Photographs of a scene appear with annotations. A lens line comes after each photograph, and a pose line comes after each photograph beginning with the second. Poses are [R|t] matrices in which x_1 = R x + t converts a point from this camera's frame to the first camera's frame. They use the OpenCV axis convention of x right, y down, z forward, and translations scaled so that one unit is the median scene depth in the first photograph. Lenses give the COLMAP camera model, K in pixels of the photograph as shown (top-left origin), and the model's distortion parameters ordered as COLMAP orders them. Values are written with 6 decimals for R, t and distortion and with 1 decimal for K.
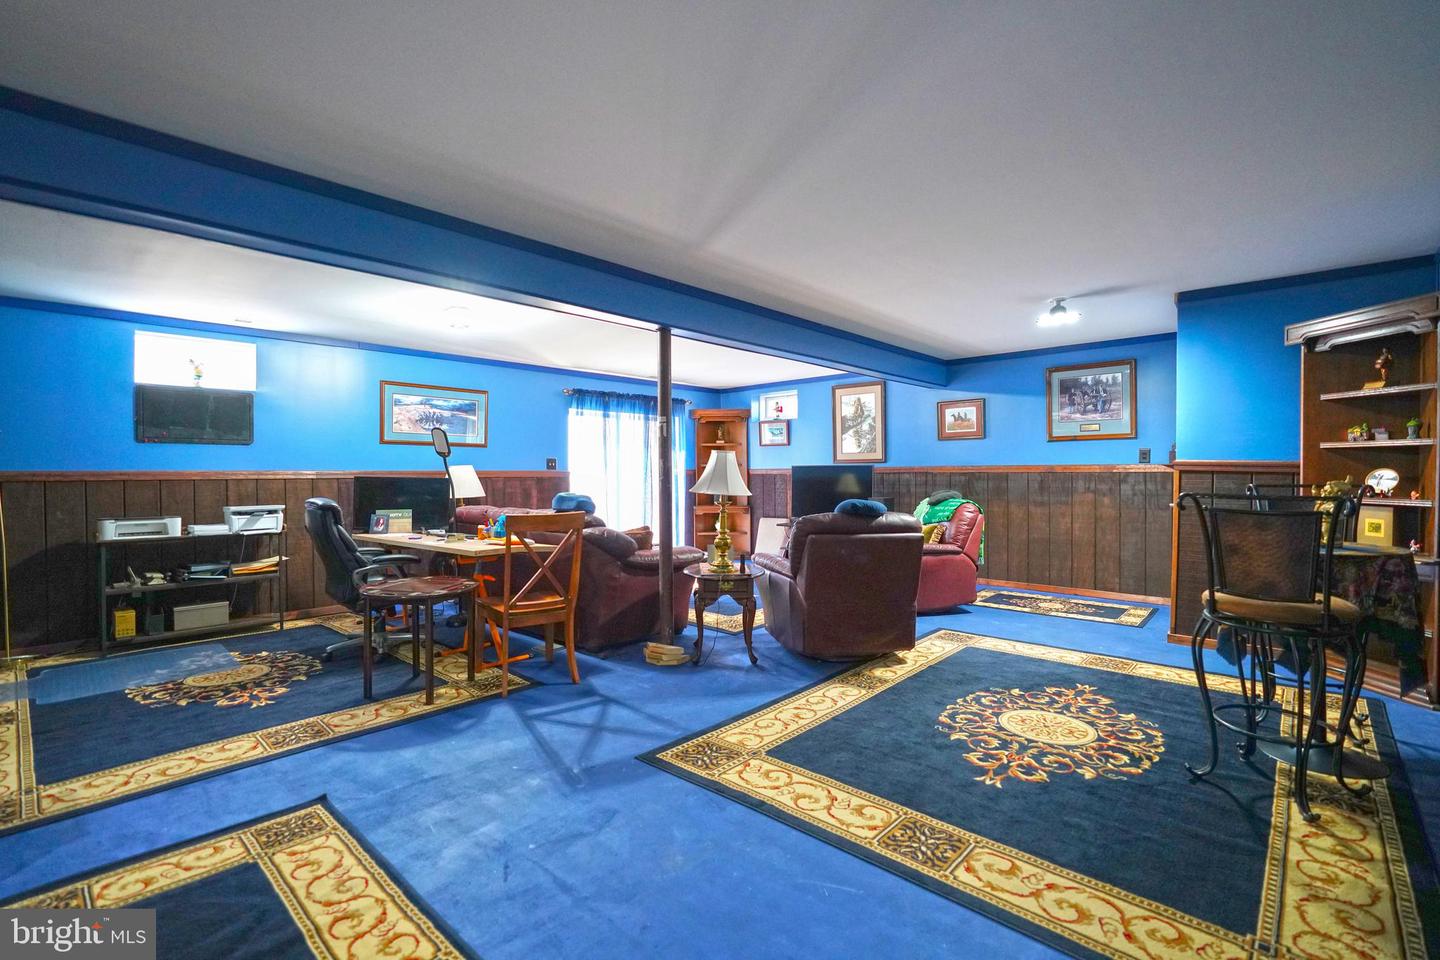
lens RADIAL K [[645.1, 0, 710.8], [0, 645.1, 481.0], [0, 0, 1]] dist [-0.007435, 0.001765]
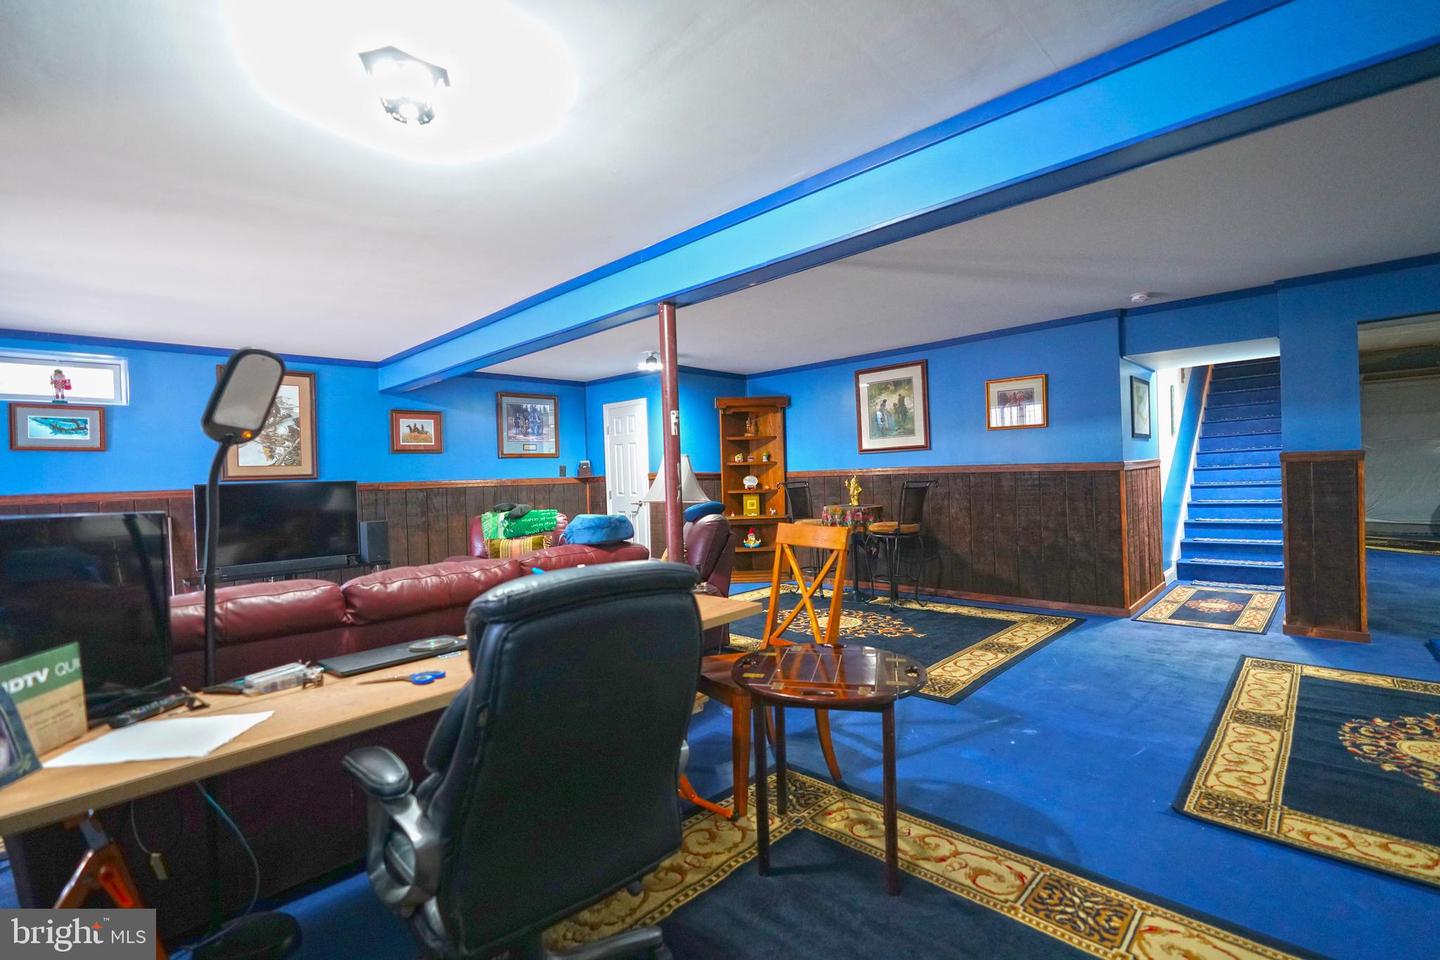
lens RADIAL K [[645.1, 0, 721.3], [0, 645.1, 471.7], [0, 0, 1]] dist [-0.007435, 0.001765]
pose [[0.019531, 0.012157, 0.999735, -1.231202], [0.048333, 0.998746, -0.013089, -0.010445], [-0.998640, 0.048576, 0.018919, 1.282047]]
